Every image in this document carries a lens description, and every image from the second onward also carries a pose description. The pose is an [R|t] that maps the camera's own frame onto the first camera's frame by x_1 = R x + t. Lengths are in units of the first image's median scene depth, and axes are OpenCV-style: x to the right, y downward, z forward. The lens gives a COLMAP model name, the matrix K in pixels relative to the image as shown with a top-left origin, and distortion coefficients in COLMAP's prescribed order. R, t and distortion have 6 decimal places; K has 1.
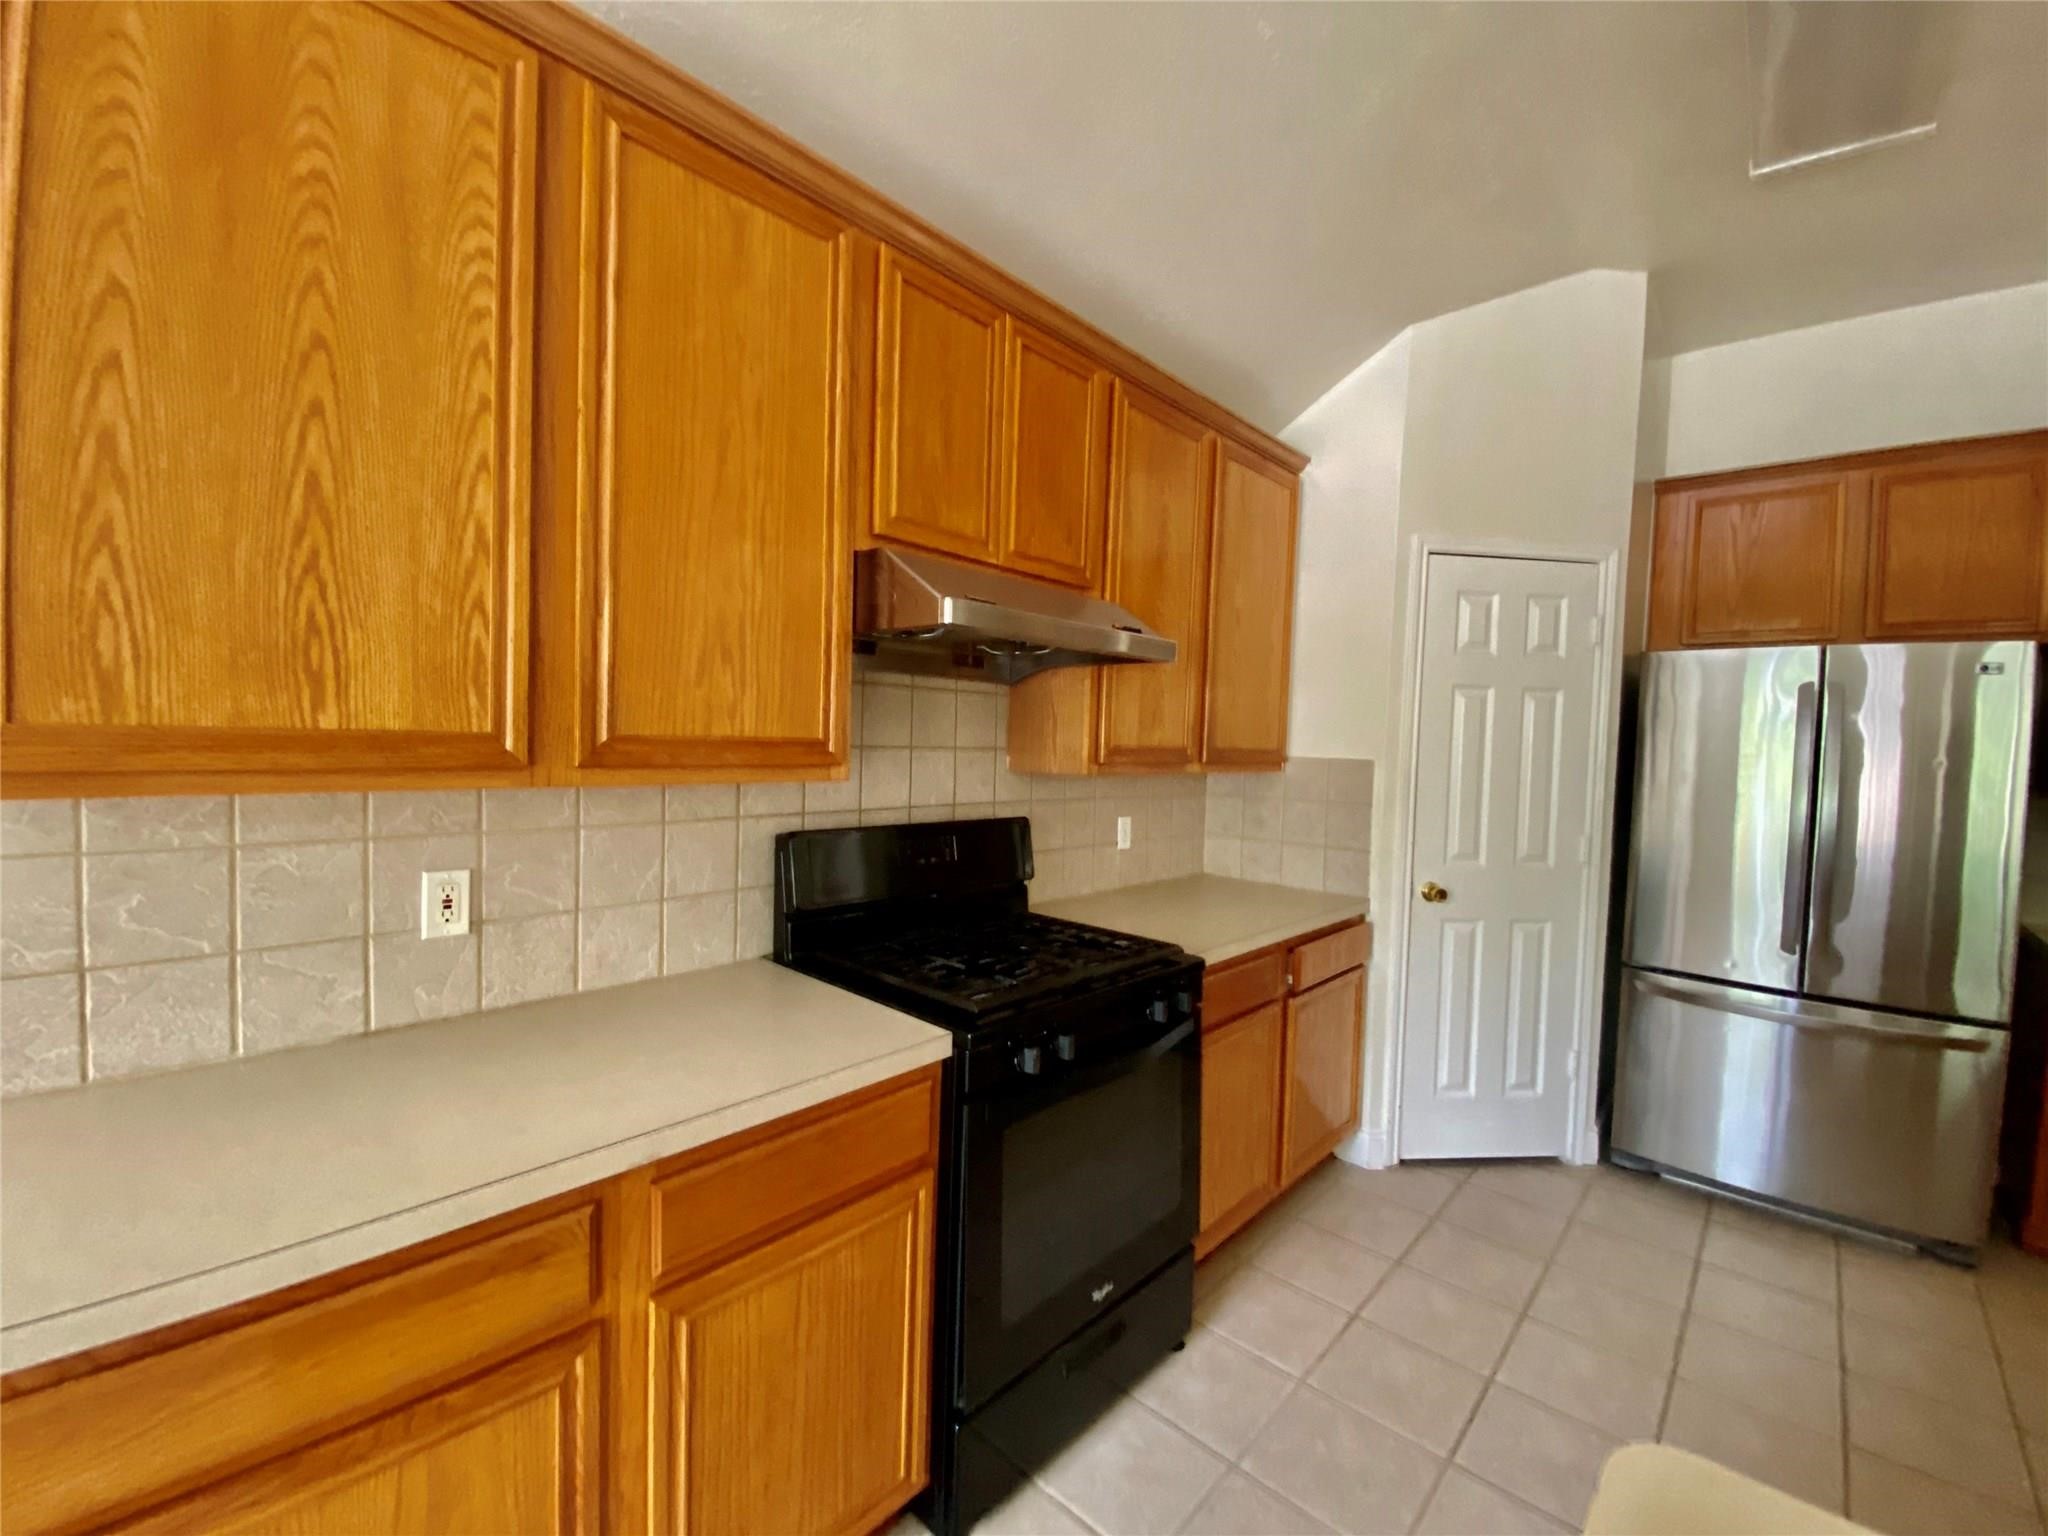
lens RADIAL K [[827.0, 0, 1015.7], [0, 827.0, 761.8], [0, 0, 1]] dist [0.025119, -0.023271]
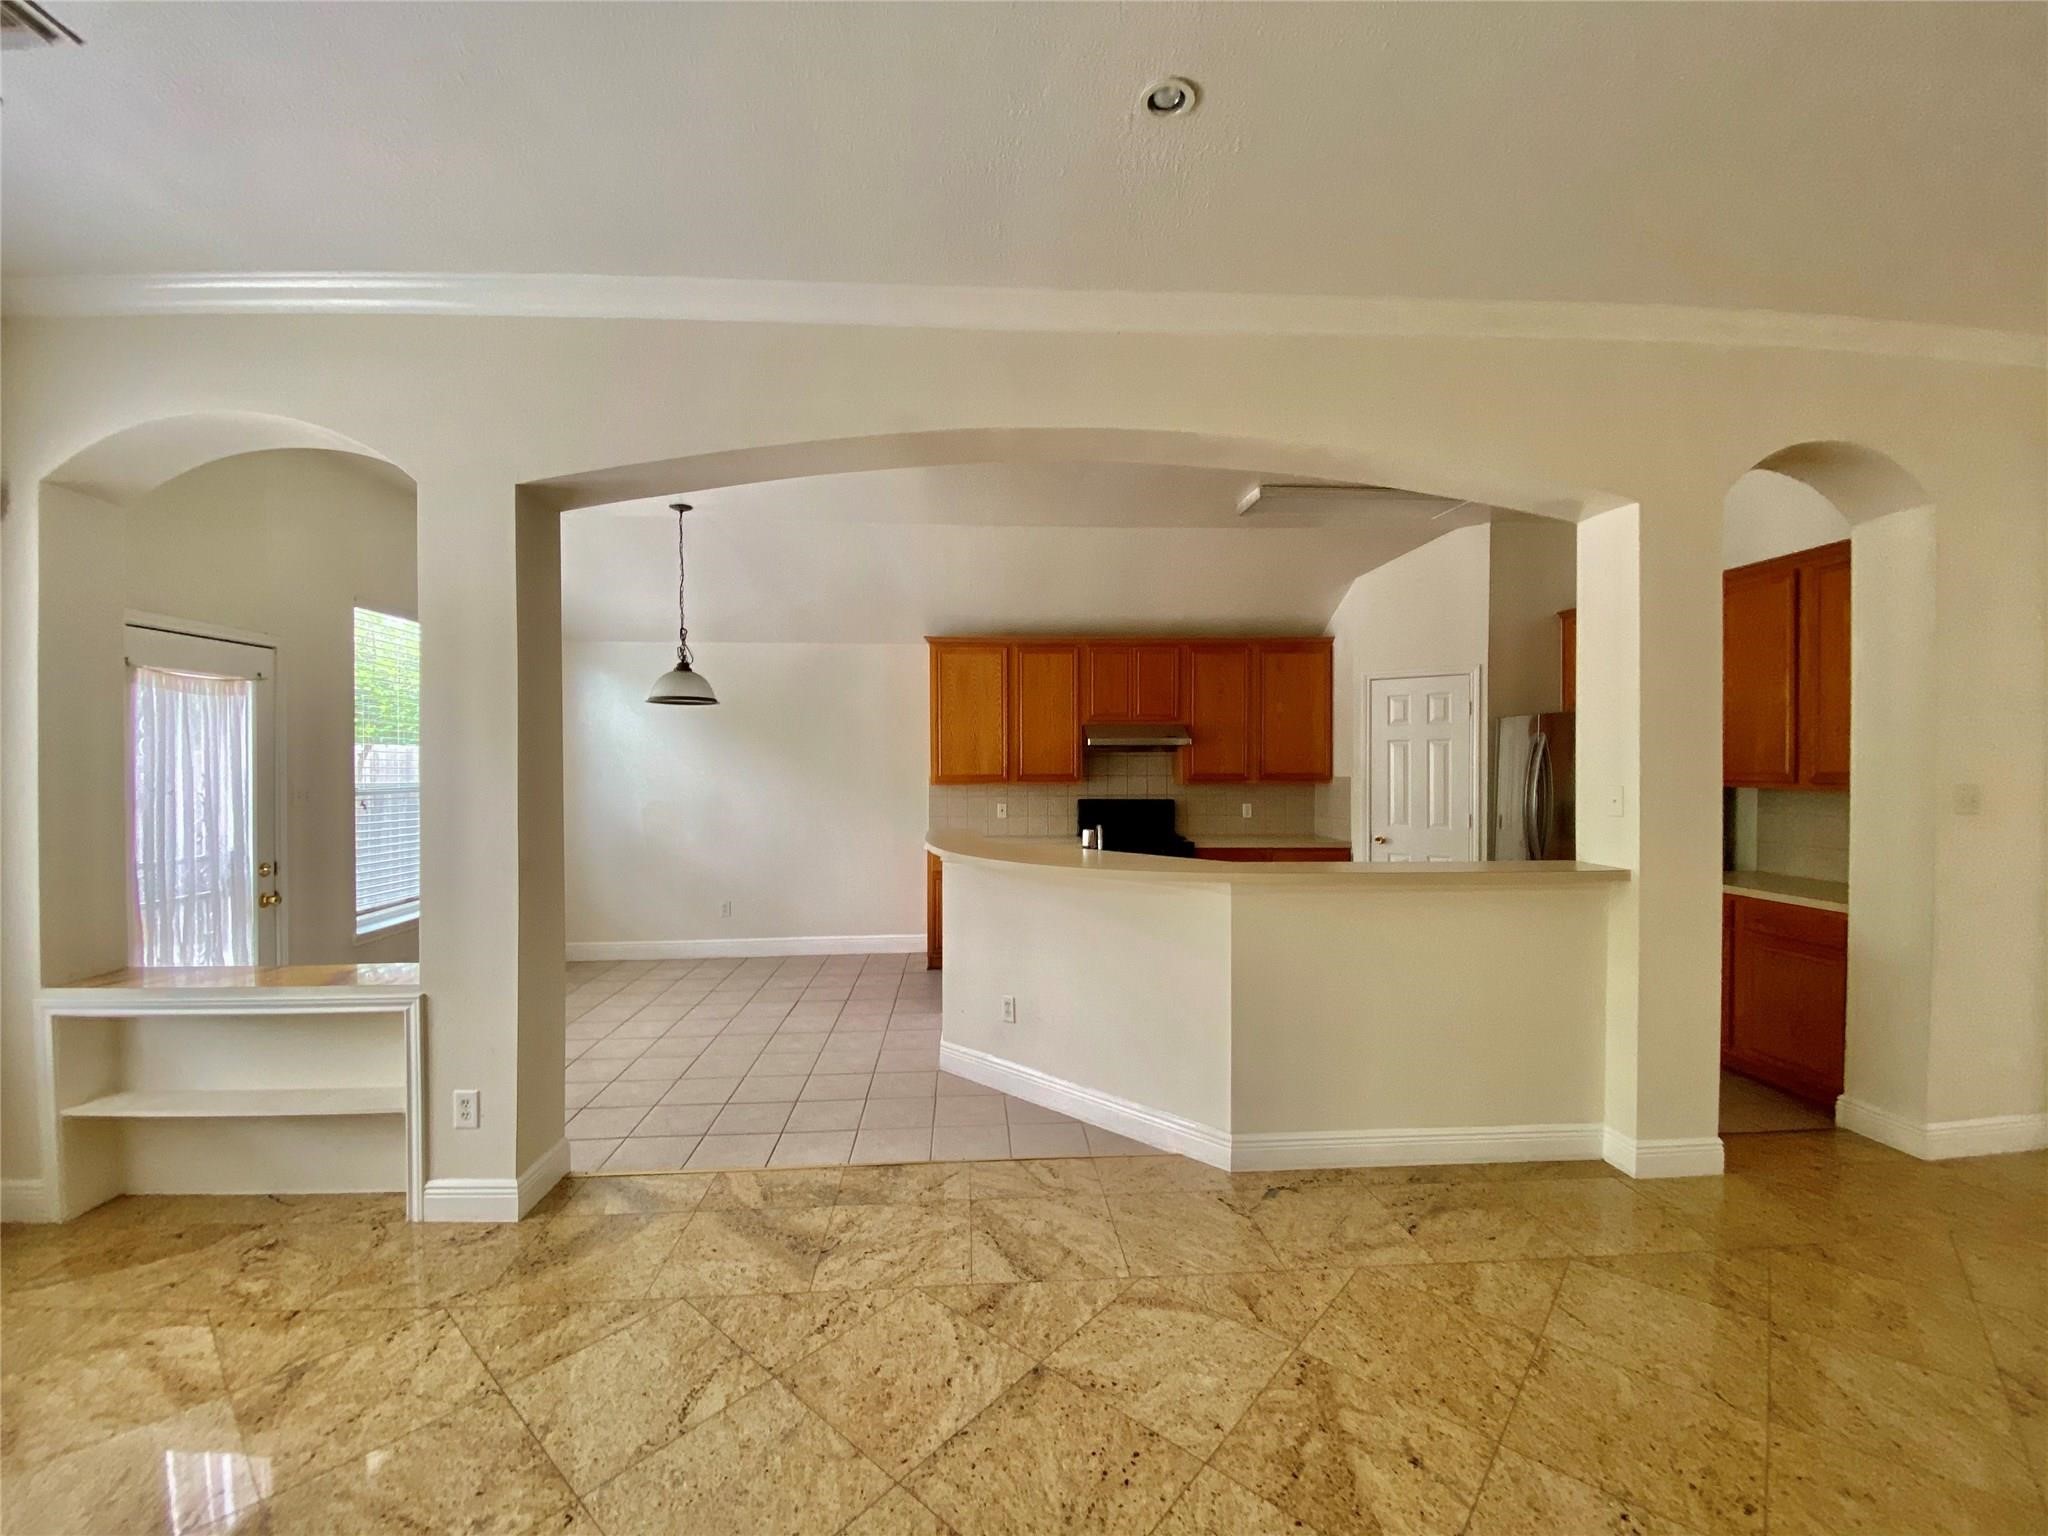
lens RADIAL K [[827.0, 0, 1015.7], [0, 827.0, 761.8], [0, 0, 1]] dist [0.025119, -0.023271]
pose [[0.729443, -0.029245, -0.683416, 1.788617], [0.002883, 0.999208, -0.039681, 0.056359], [0.684035, 0.026975, 0.728950, -1.636865]]
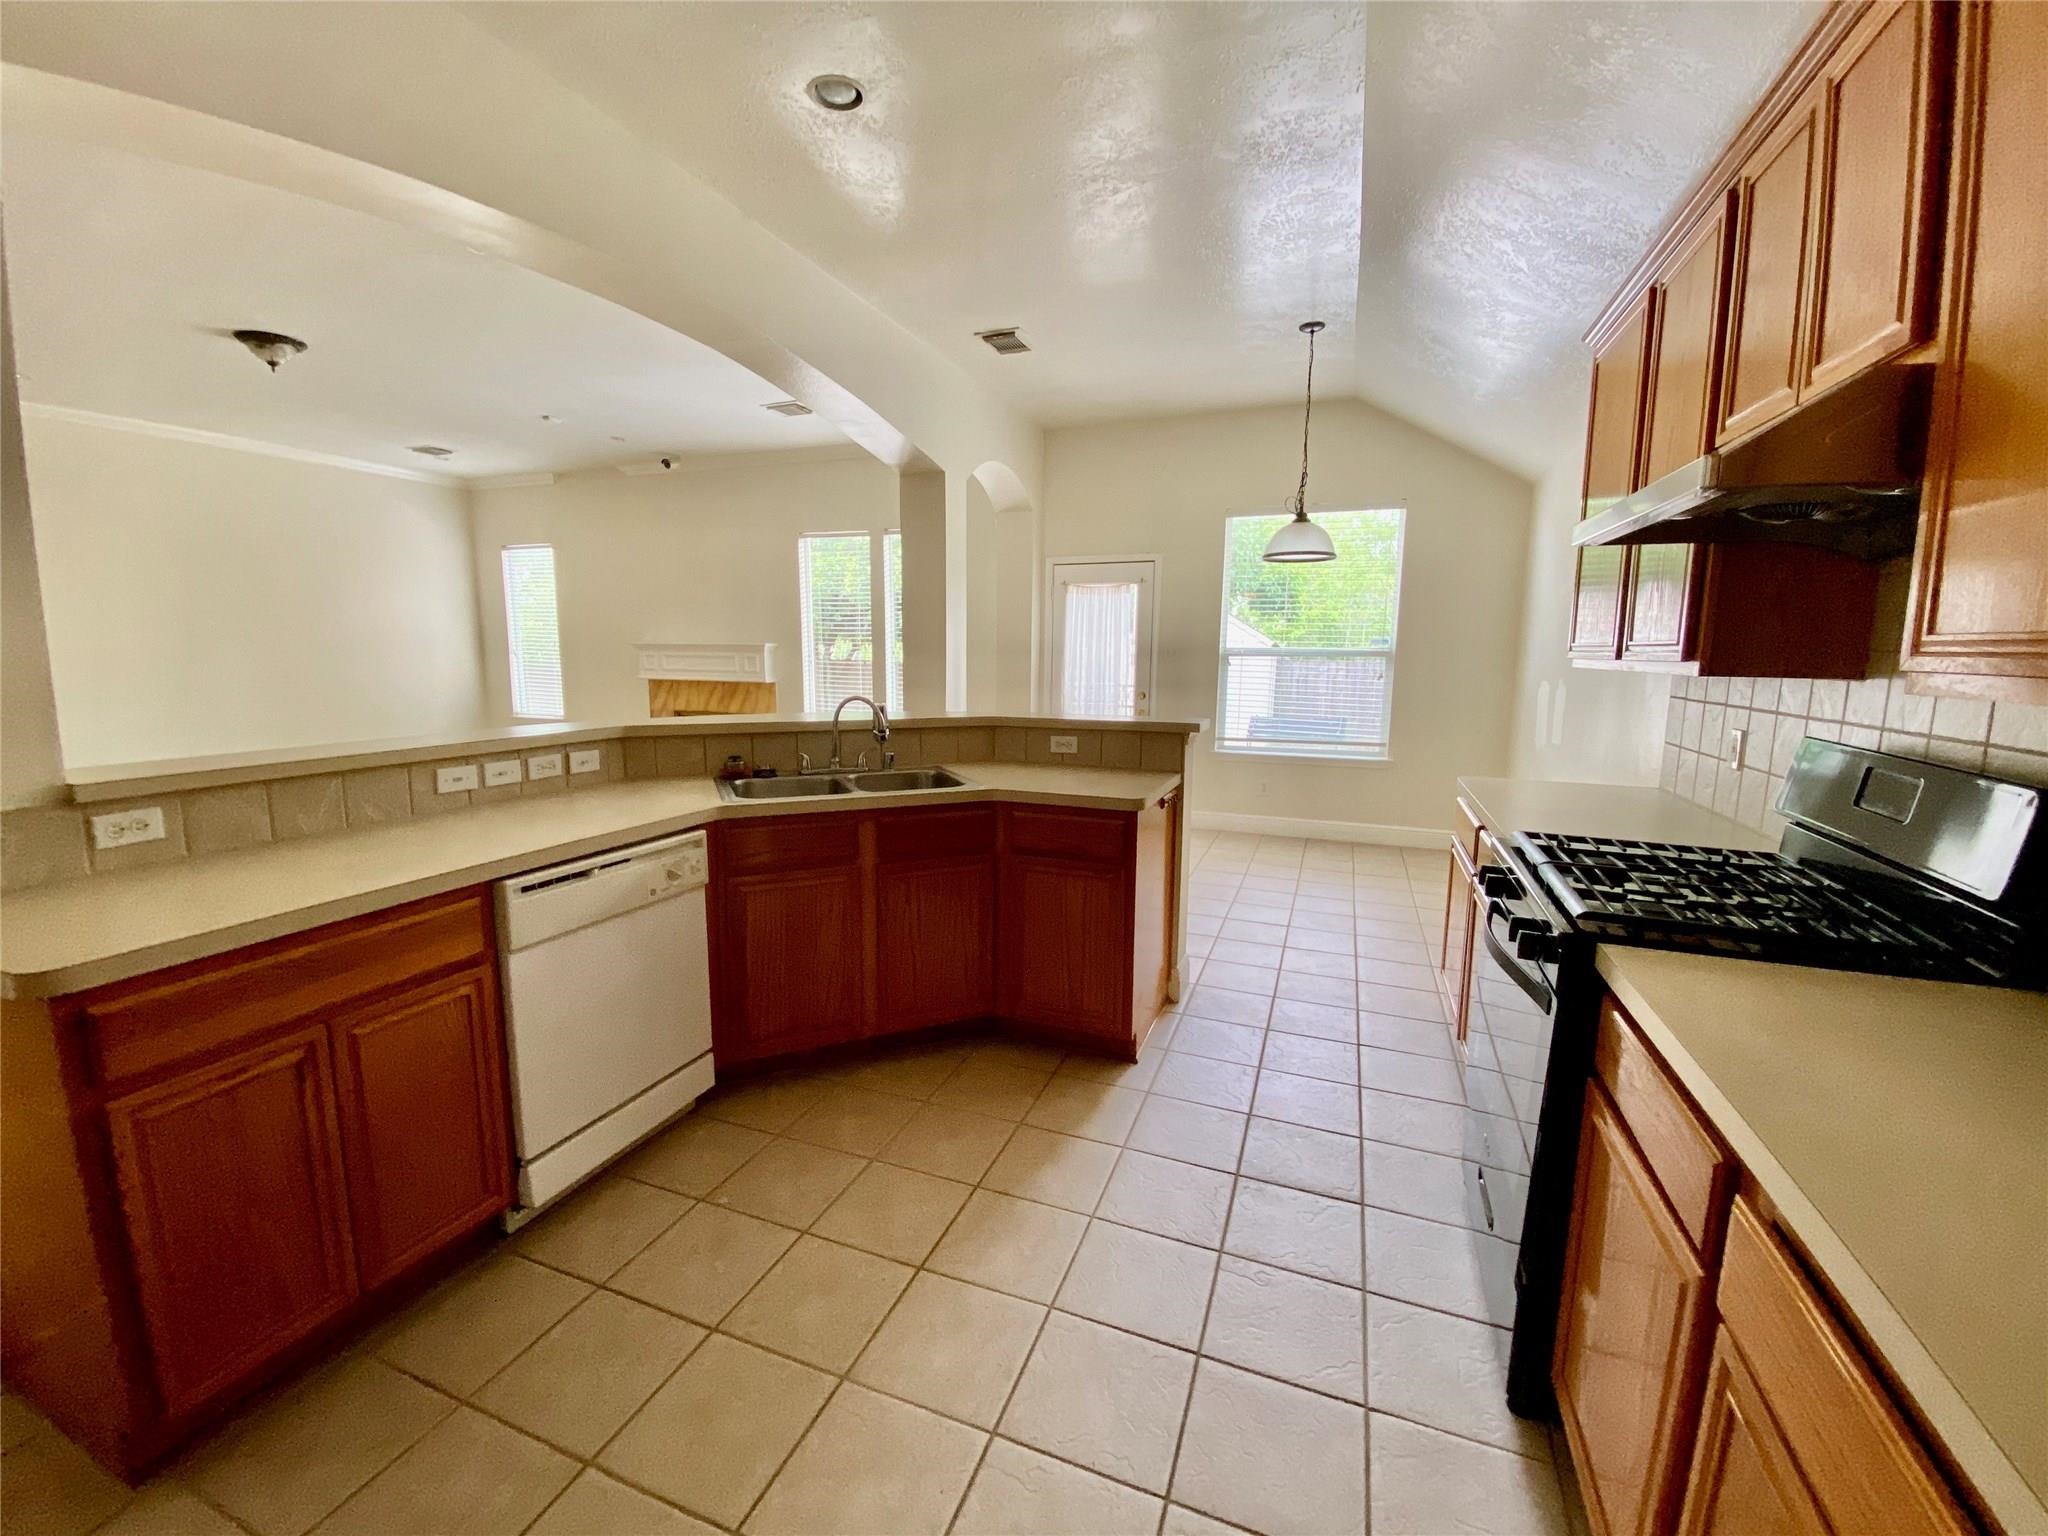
lens RADIAL K [[846.9, 0, 1004.3], [0, 846.9, 775.2], [0, 0, 1]] dist [0.066600, -0.025455]
pose [[-0.929312, 0.024682, -0.368471, 0.973144], [-0.042071, 0.984192, 0.172033, -0.019349], [0.366892, 0.175375, -0.913583, 1.497548]]
